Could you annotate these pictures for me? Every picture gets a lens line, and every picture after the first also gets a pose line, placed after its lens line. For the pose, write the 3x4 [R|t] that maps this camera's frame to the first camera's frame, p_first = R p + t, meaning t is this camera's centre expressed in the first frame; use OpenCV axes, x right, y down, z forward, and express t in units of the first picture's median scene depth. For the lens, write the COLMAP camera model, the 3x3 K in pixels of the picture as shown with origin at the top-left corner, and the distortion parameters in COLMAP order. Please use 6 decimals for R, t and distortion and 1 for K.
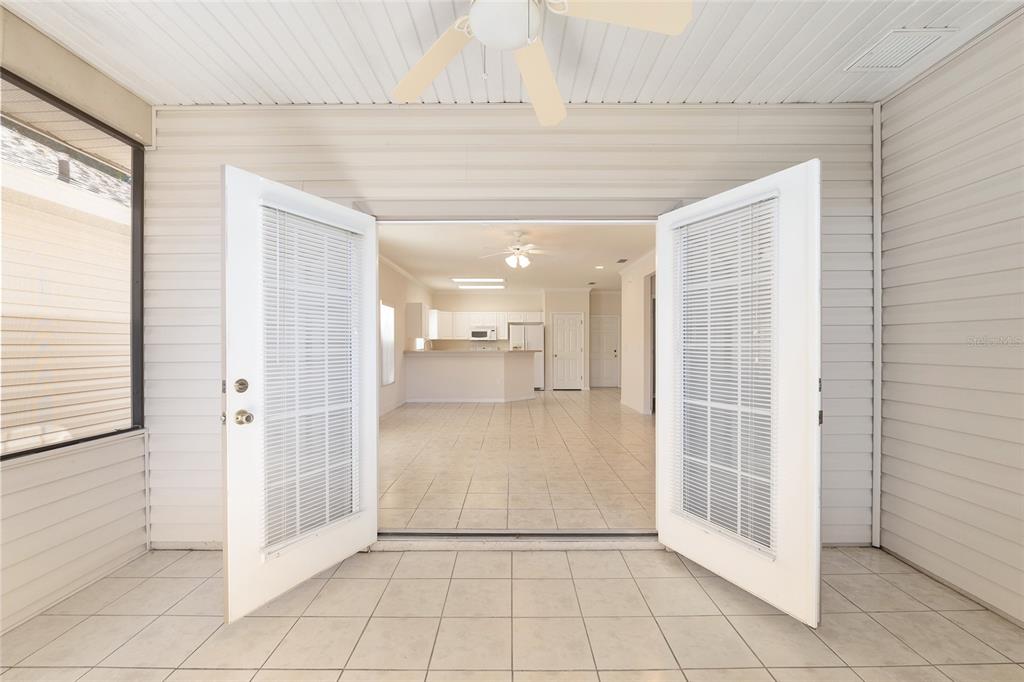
lens RADIAL K [[448.5, 0, 513.4], [0, 448.5, 347.7], [0, 0, 1]] dist [-0.001522, 0.000200]
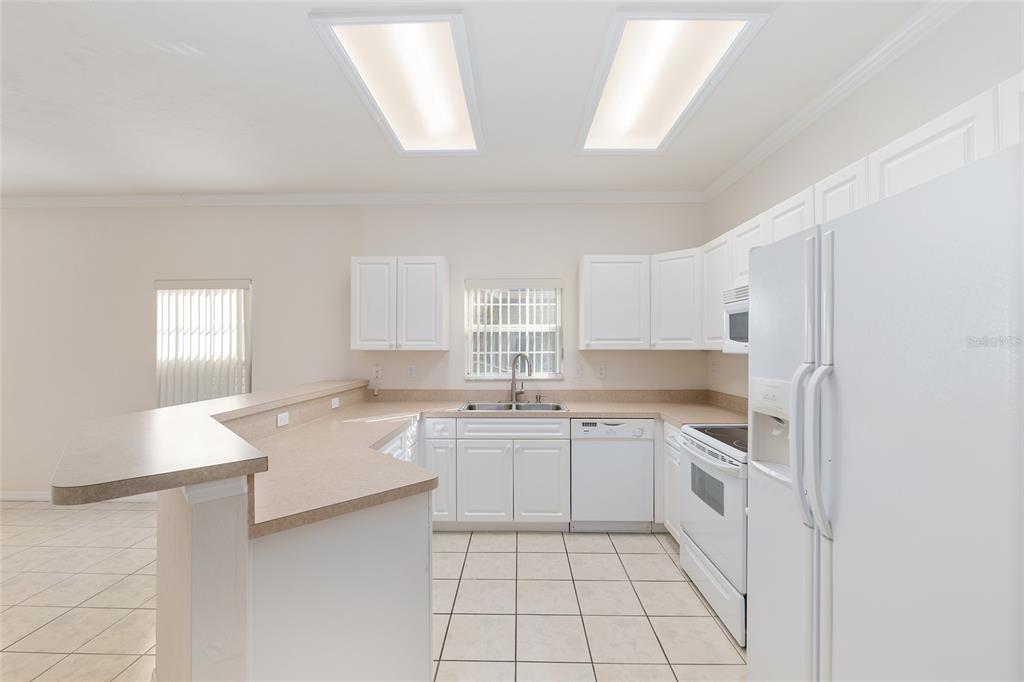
lens RADIAL K [[430.5, 0, 509.7], [0, 430.5, 341.9], [0, 0, 1]] dist [-0.011134, 0.000147]
pose [[-0.025066, -0.009107, -0.999644, 0.130290], [-0.003995, 0.999951, -0.009010, -0.021335], [0.999678, 0.003768, -0.025101, 0.949177]]
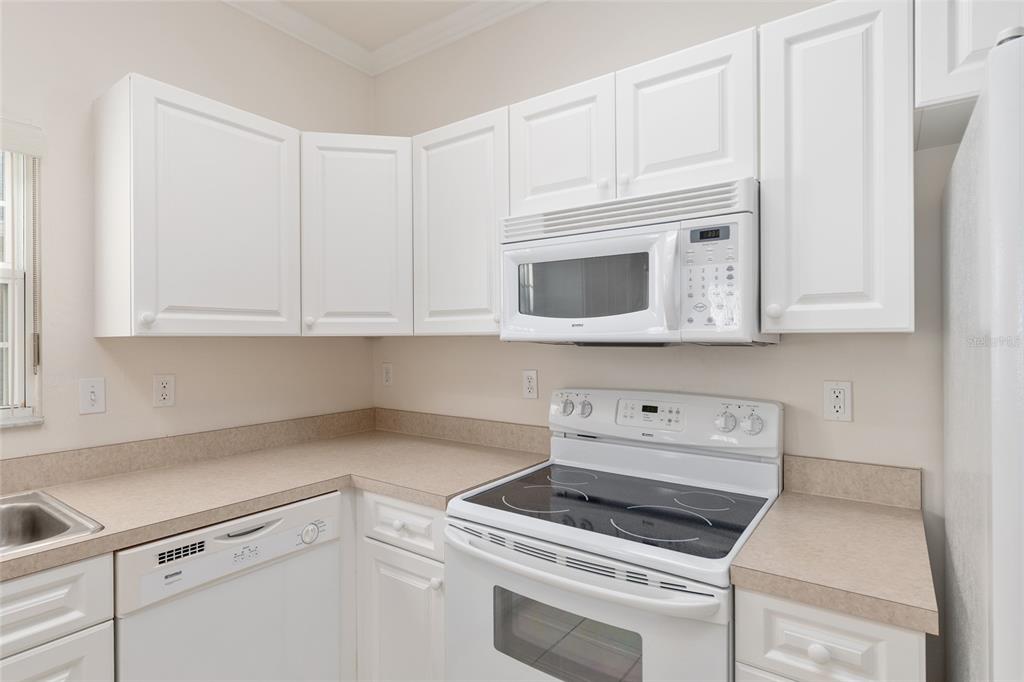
lens RADIAL K [[527.2, 0, 510.3], [0, 527.2, 340.6], [0, 0, 1]] dist [-0.001335, -0.000295]
pose [[0.810503, 0.001674, -0.585732, -0.016957], [-0.001355, 0.999999, 0.000983, -0.017960], [0.585733, -0.000003, 0.810504, 0.941988]]
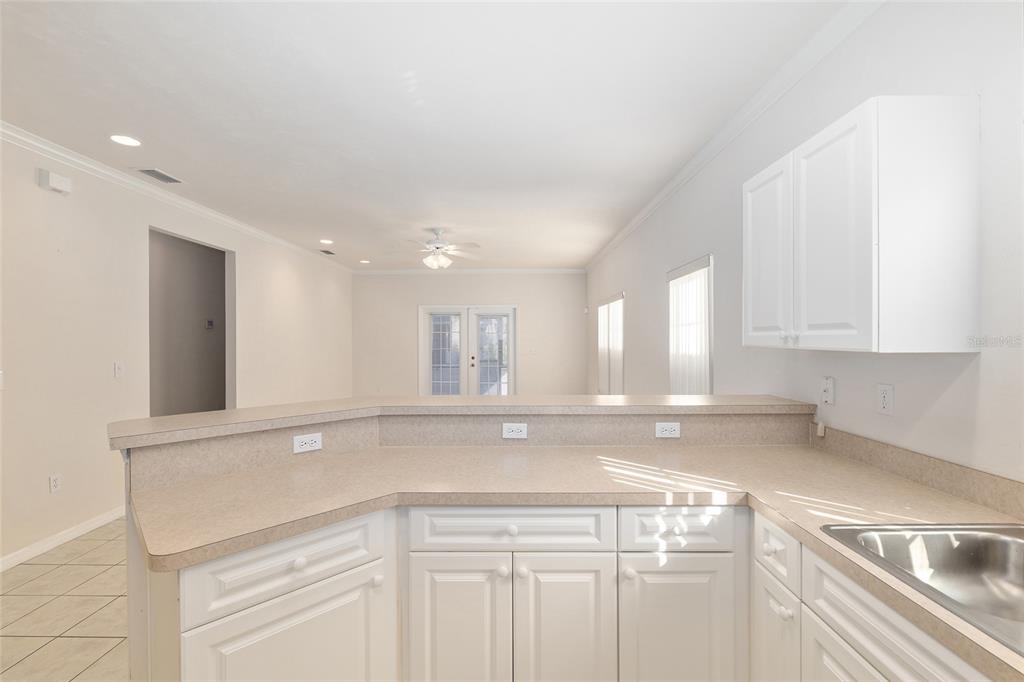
lens RADIAL K [[441.1, 0, 512.0], [0, 441.1, 341.0], [0, 0, 1]] dist [-0.001270, -0.000039]
pose [[-0.999949, 0.005810, 0.008226, -0.076412], [0.005902, 0.999921, 0.011130, -0.022693], [-0.008160, 0.011178, -0.999904, 1.008616]]
